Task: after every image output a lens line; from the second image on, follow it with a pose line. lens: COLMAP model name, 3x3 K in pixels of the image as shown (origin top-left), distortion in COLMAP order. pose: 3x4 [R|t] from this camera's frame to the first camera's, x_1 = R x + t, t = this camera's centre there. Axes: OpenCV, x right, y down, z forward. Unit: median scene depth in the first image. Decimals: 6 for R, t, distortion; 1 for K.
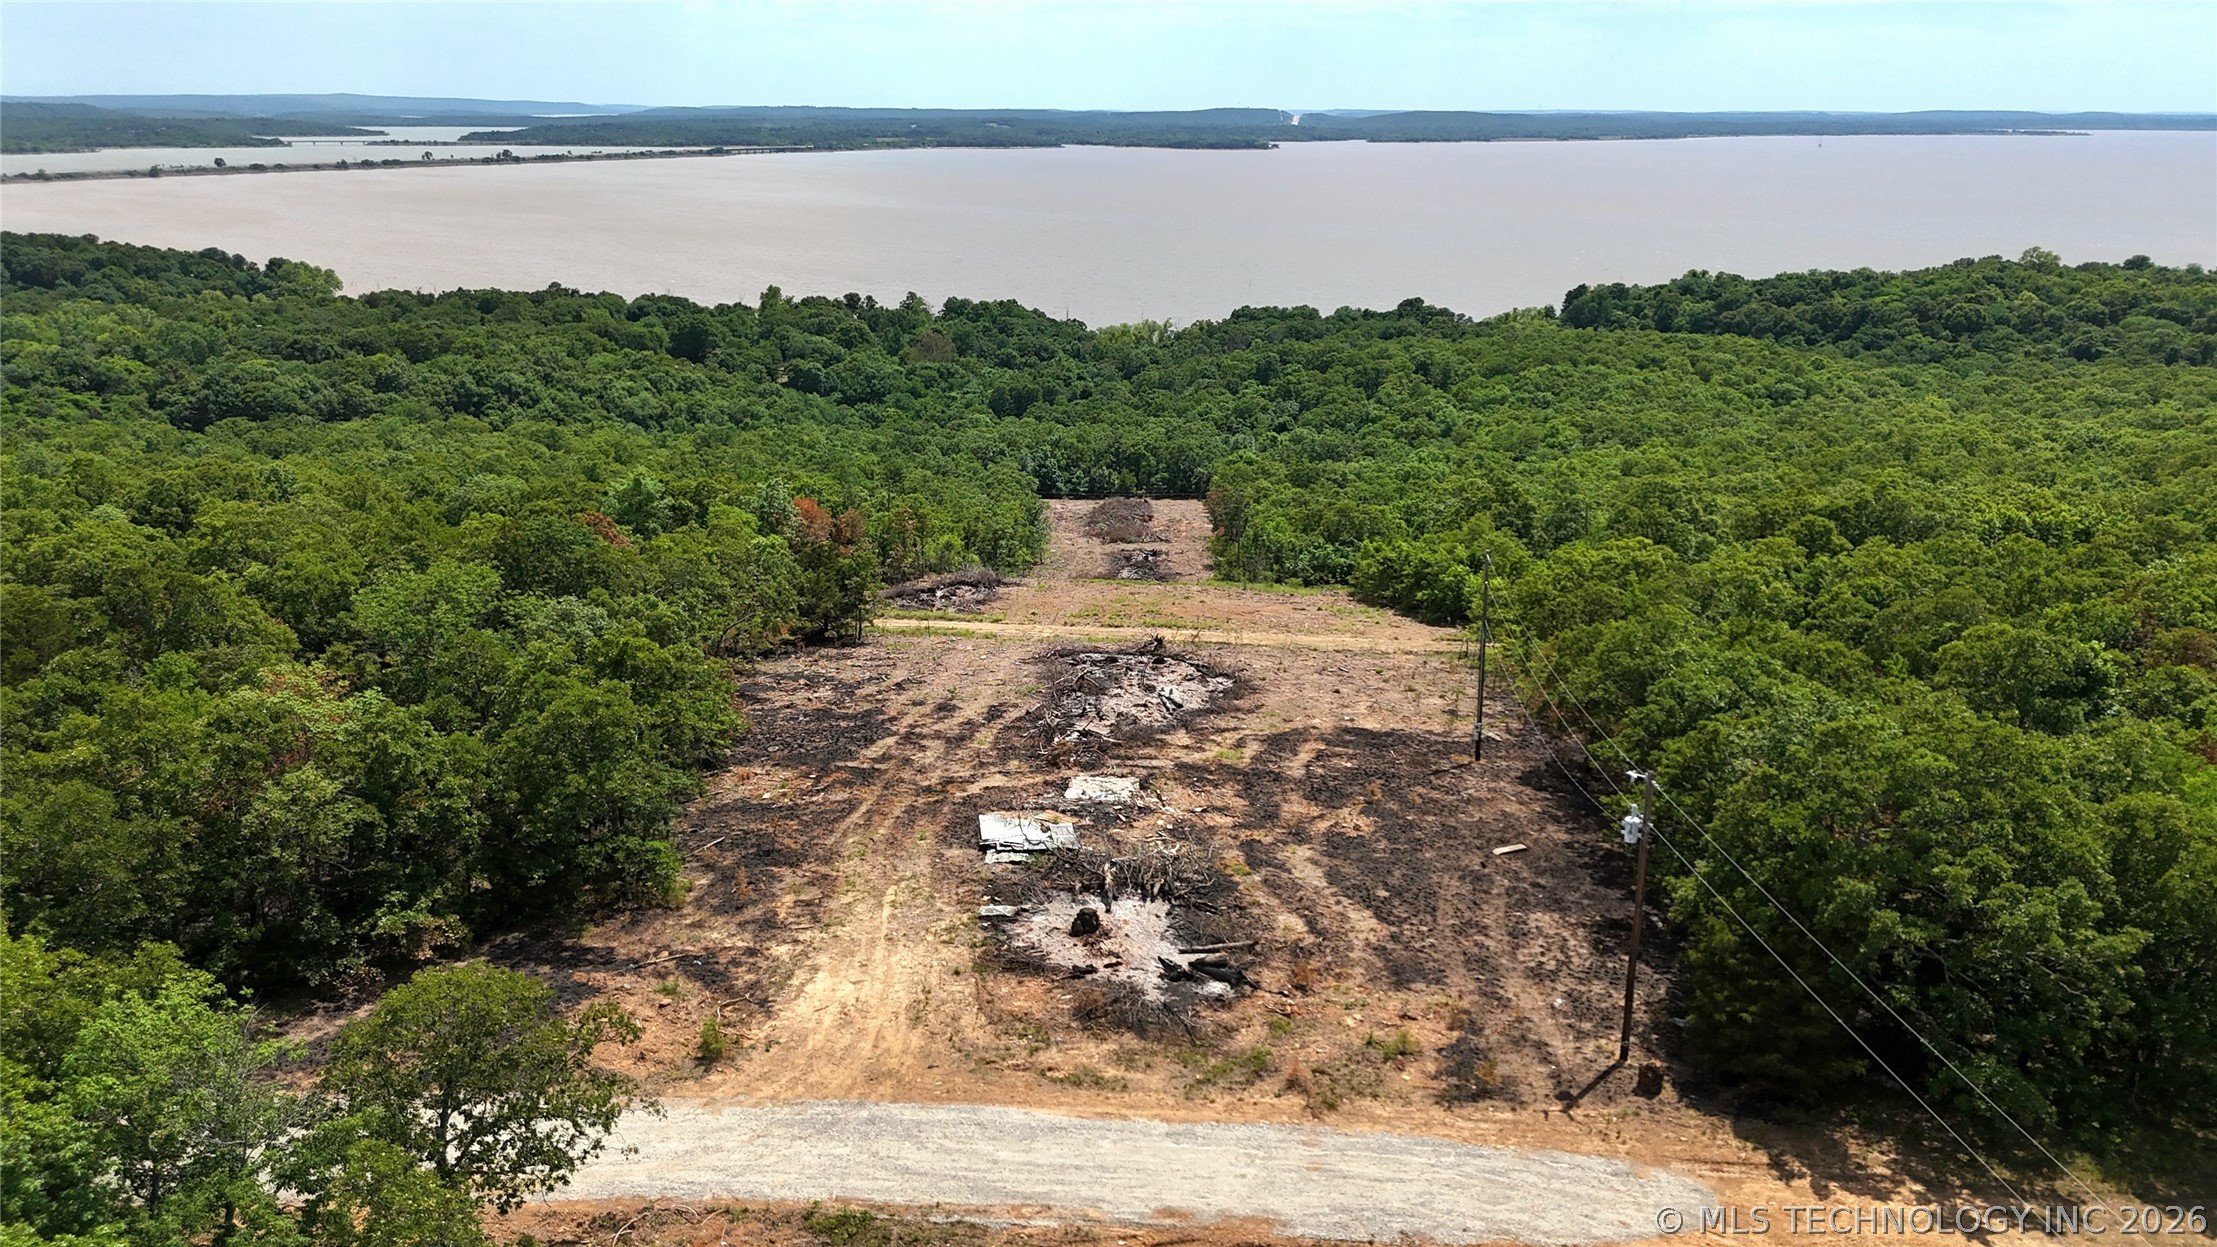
lens RADIAL K [[1647.9, 0, 1113.0], [0, 1647.9, 625.5], [0, 0, 1]] dist [0.090217, -0.107348]
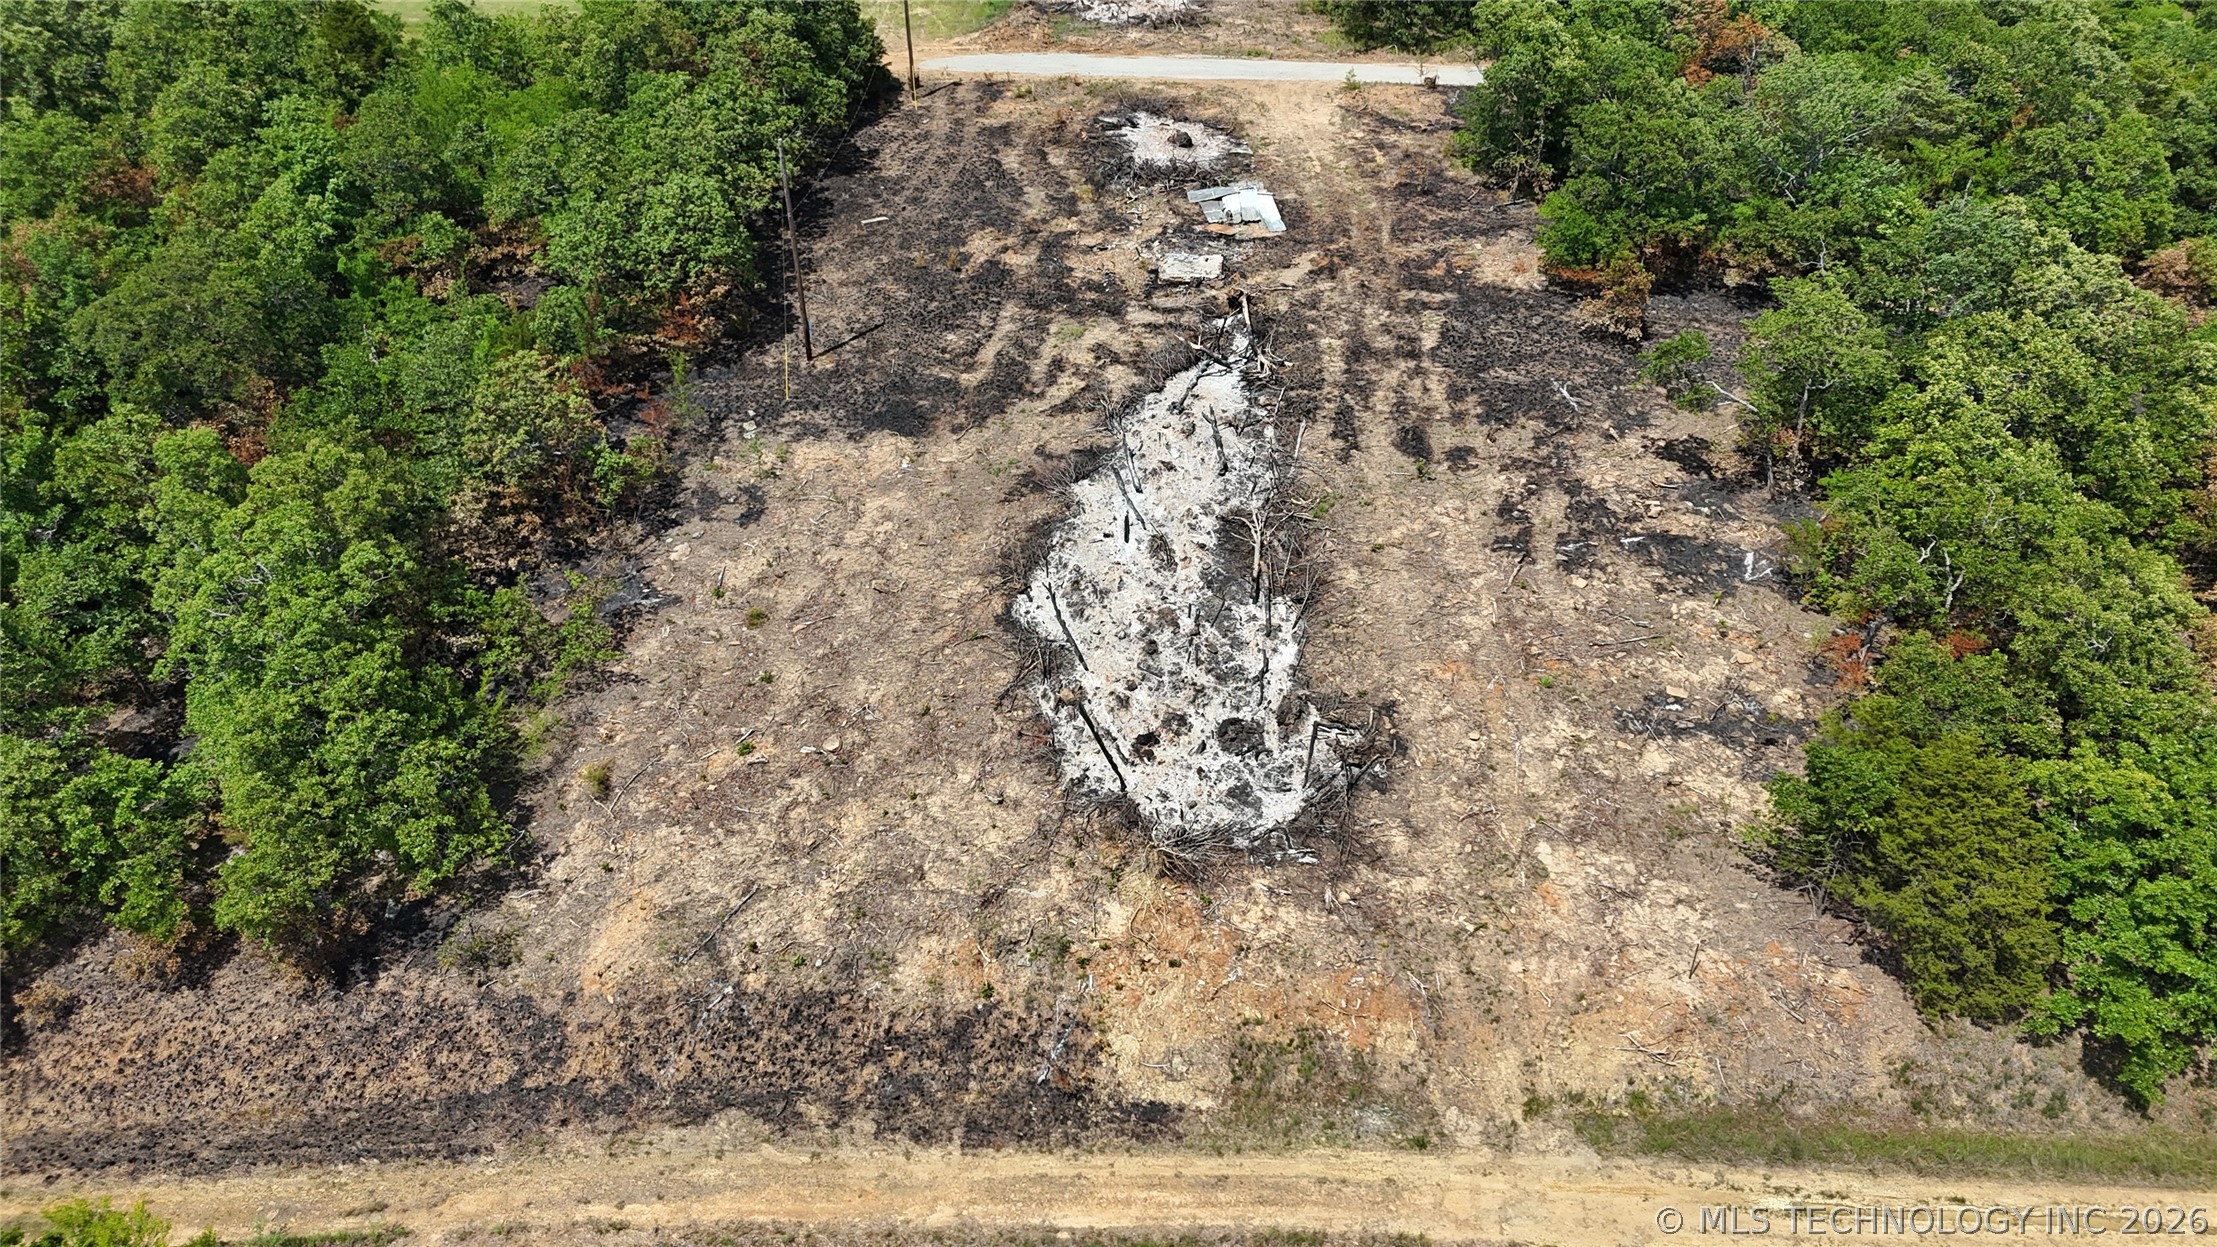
lens RADIAL K [[1647.9, 0, 1115.9], [0, 1647.9, 613.1], [0, 0, 1]] dist [0.090217, -0.107348]
pose [[-0.999731, 0.016900, -0.015888, 0.104568], [-0.001296, 0.643178, 0.765716, -0.962301], [0.023159, 0.765530, -0.642983, 2.979734]]
